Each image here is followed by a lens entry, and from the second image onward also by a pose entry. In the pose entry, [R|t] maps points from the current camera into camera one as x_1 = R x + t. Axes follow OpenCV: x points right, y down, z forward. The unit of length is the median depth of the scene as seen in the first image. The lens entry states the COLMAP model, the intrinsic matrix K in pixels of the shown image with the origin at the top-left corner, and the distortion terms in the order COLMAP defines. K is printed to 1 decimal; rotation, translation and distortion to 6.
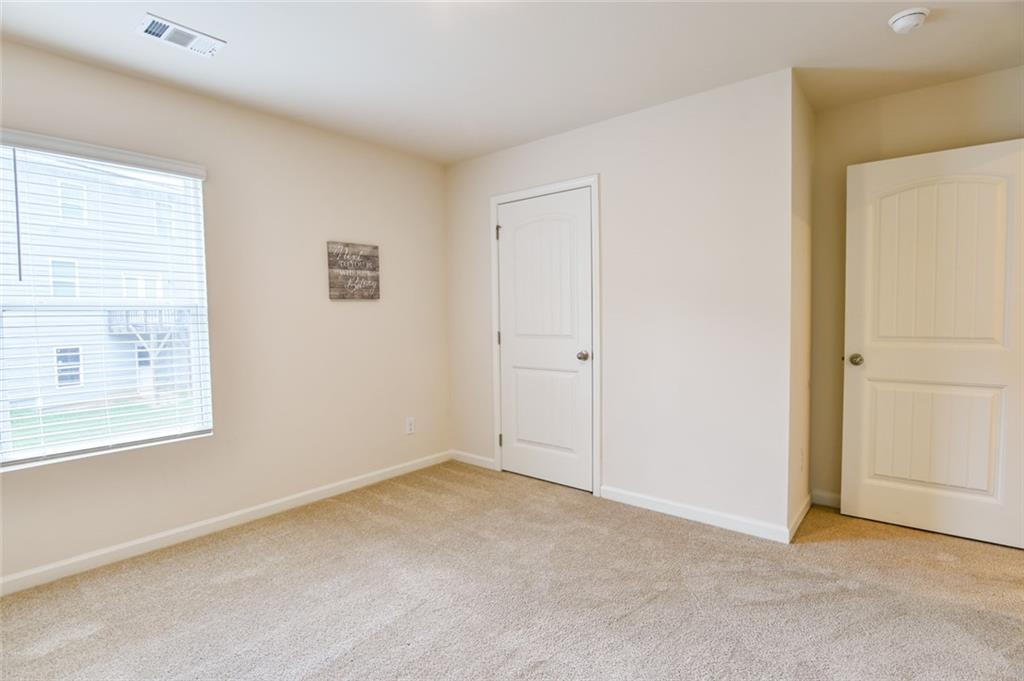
lens RADIAL K [[500.2, 0, 513.6], [0, 500.2, 337.4], [0, 0, 1]] dist [-0.021882, 0.000538]
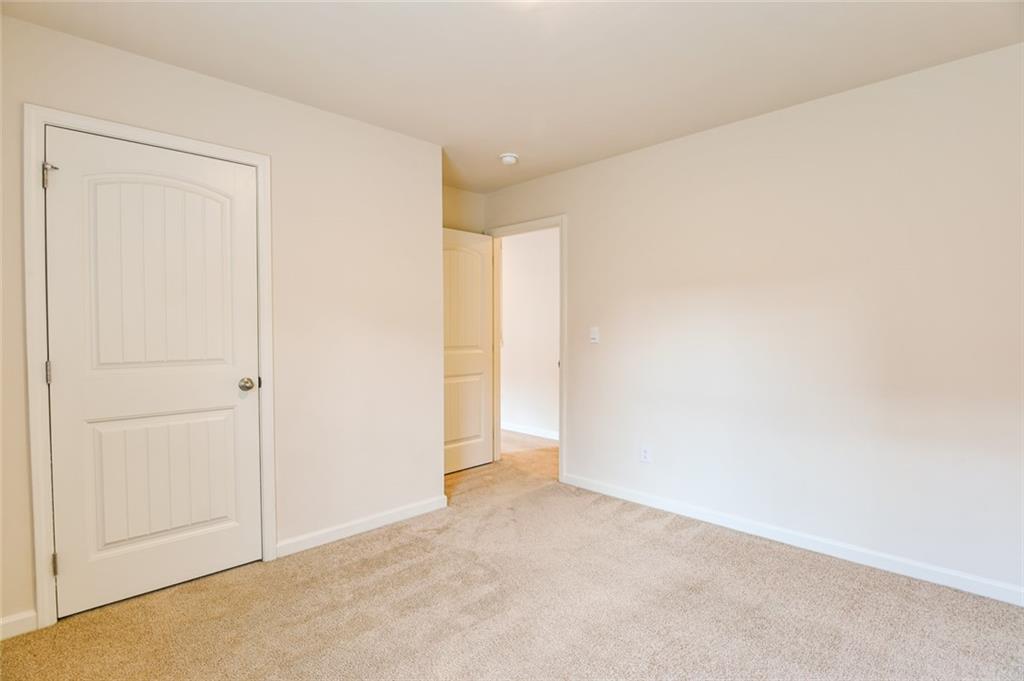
lens RADIAL K [[500.2, 0, 509.6], [0, 500.2, 337.9], [0, 0, 1]] dist [-0.021882, 0.000538]
pose [[0.109199, -0.003498, 0.994014, -0.601377], [0.050404, 0.998727, -0.002023, -0.013209], [-0.992741, 0.050323, 0.109236, 0.547893]]
